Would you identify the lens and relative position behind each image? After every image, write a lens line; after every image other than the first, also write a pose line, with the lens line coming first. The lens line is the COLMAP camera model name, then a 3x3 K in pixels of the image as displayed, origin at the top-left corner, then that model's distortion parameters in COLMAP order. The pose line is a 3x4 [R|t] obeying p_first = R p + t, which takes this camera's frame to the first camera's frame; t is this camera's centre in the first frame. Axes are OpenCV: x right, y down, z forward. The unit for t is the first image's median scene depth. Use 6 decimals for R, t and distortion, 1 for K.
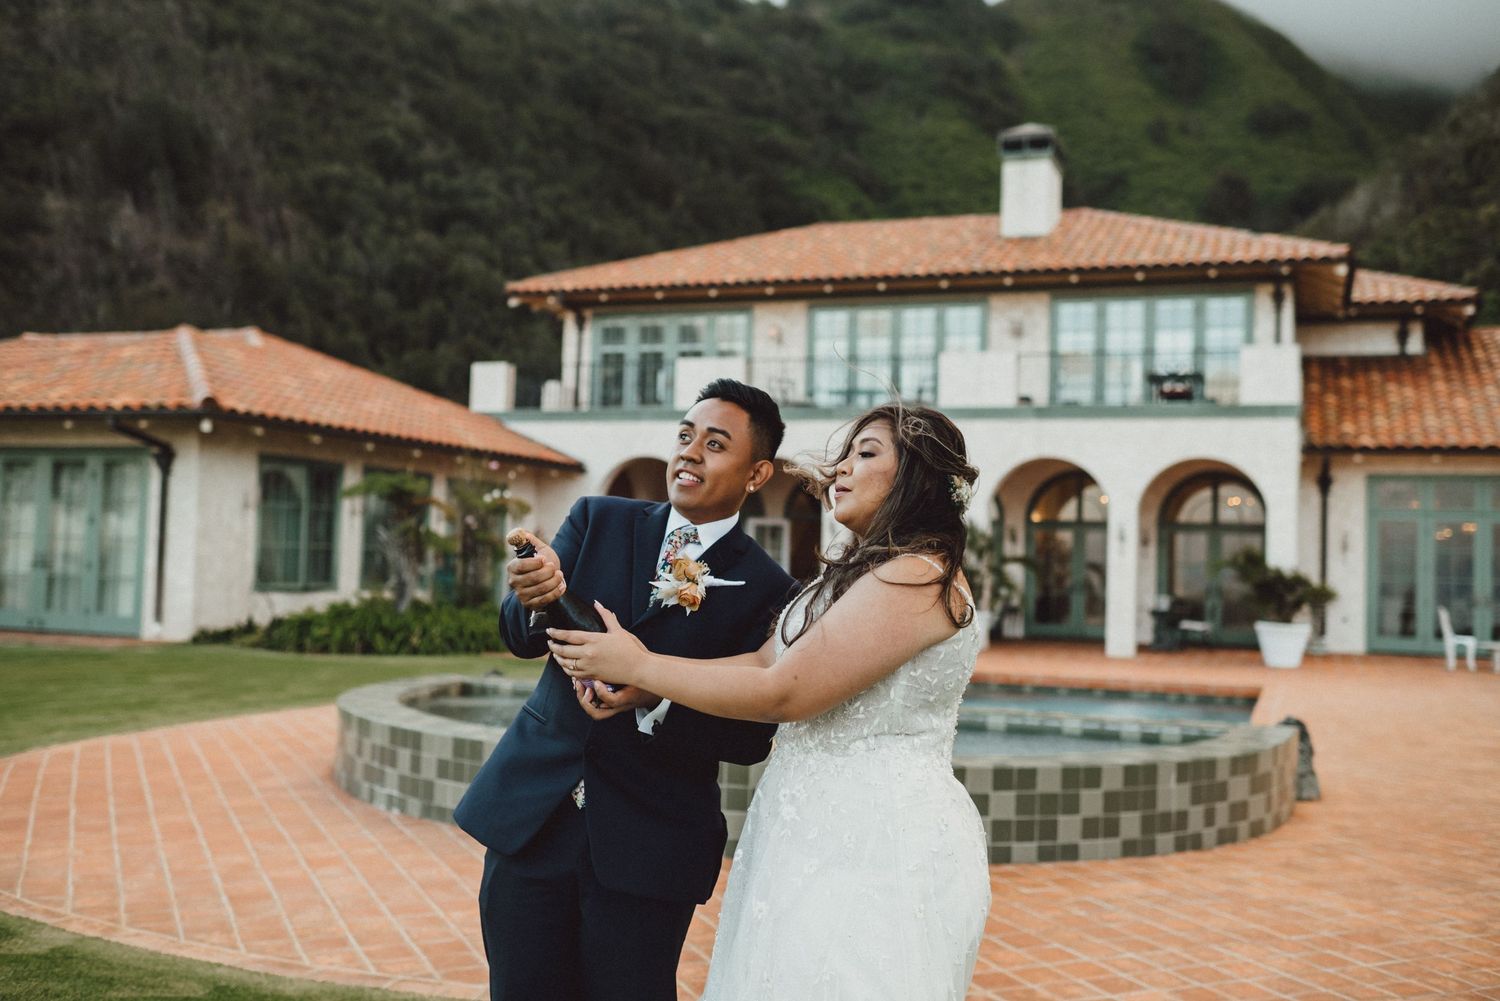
lens RADIAL K [[1346.7, 0, 750.7], [0, 1346.7, 532.9], [0, 0, 1]] dist [0.004234, 0.002227]
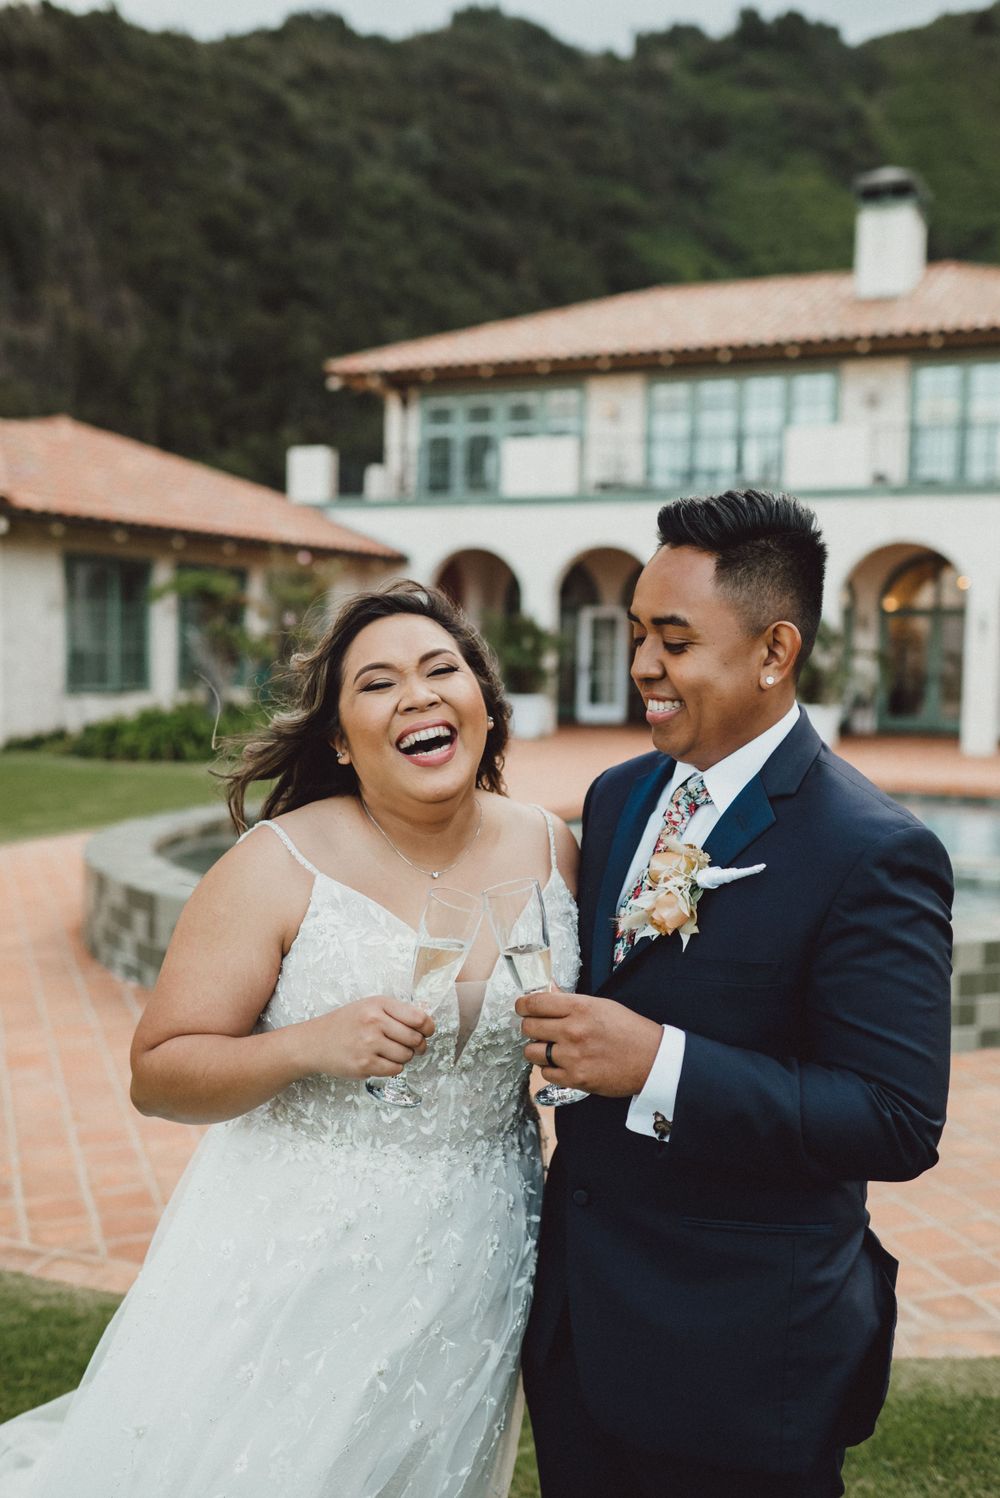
lens RADIAL K [[1619.4, 0, 405.5], [0, 1619.4, 829.1], [0, 0, 1]] dist [-0.005705, -0.004487]
pose [[0.997233, -0.005132, -0.074164, -0.048158], [0.012430, 0.995082, 0.098275, 0.034149], [0.073295, -0.098925, 0.992392, -0.181641]]
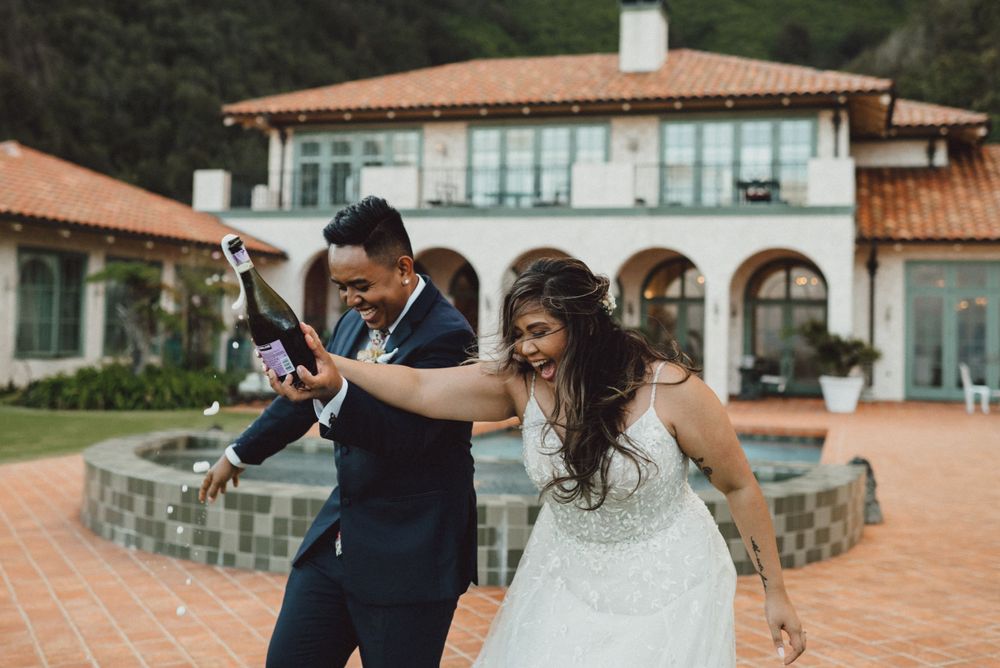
lens RADIAL K [[1070.8, 0, 477.9], [0, 1070.8, 309.0], [0, 0, 1]] dist [0.002265, -0.001293]
pose [[0.998531, -0.004191, 0.054030, -0.002261], [0.004027, 0.999987, 0.003141, -0.002063], [-0.054042, -0.002919, 0.998534, 0.009553]]
